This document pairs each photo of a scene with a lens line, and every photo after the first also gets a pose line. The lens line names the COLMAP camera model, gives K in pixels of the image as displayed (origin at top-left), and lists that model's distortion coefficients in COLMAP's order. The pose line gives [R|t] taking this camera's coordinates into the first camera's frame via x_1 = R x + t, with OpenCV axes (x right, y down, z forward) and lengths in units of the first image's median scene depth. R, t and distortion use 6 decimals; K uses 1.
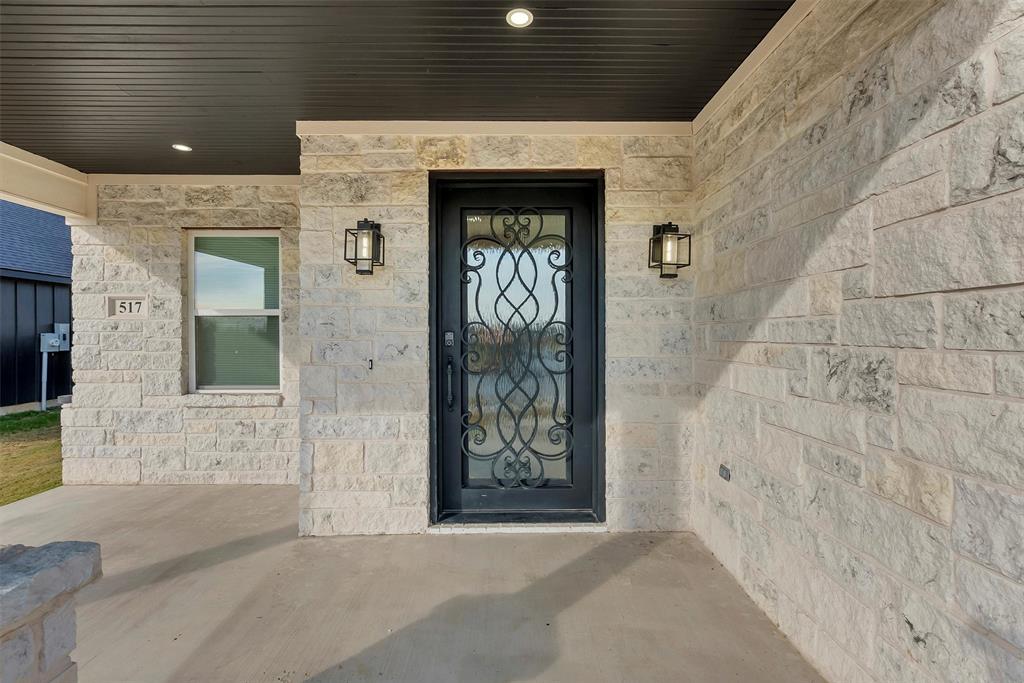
lens RADIAL K [[475.8, 0, 512.4], [0, 475.8, 339.6], [0, 0, 1]] dist [-0.002107, 0.000350]
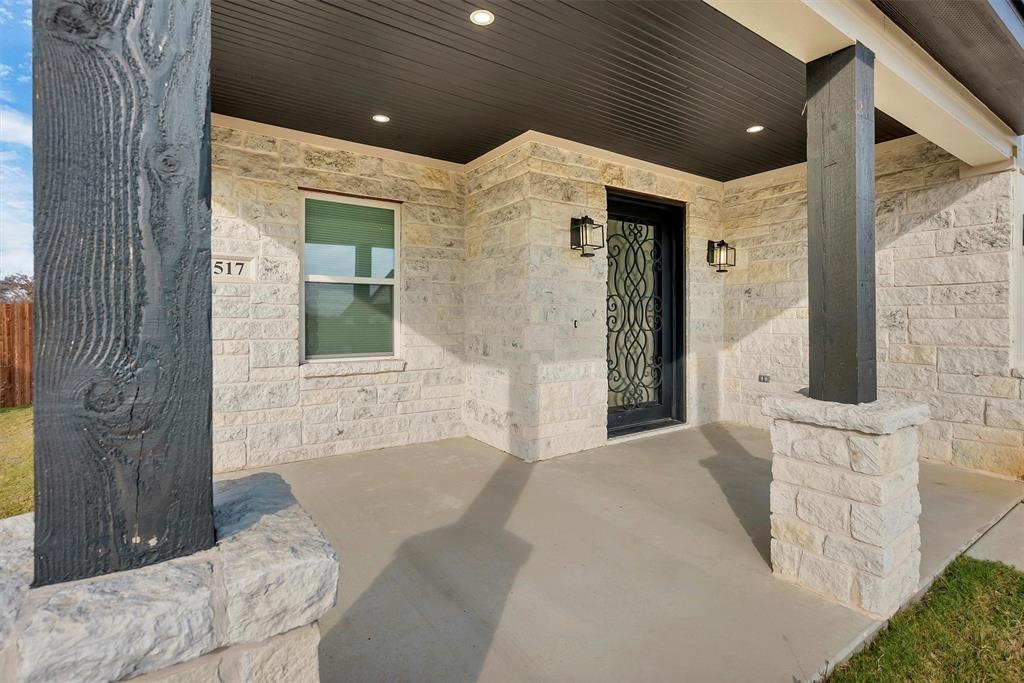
lens RADIAL K [[475.8, 0, 505.5], [0, 475.8, 321.4], [0, 0, 1]] dist [-0.002107, 0.000350]
pose [[0.839520, 0.001032, 0.543327, -1.127503], [0.005084, 0.999939, -0.009755, 0.053968], [-0.543304, 0.010951, 0.839464, -0.011937]]
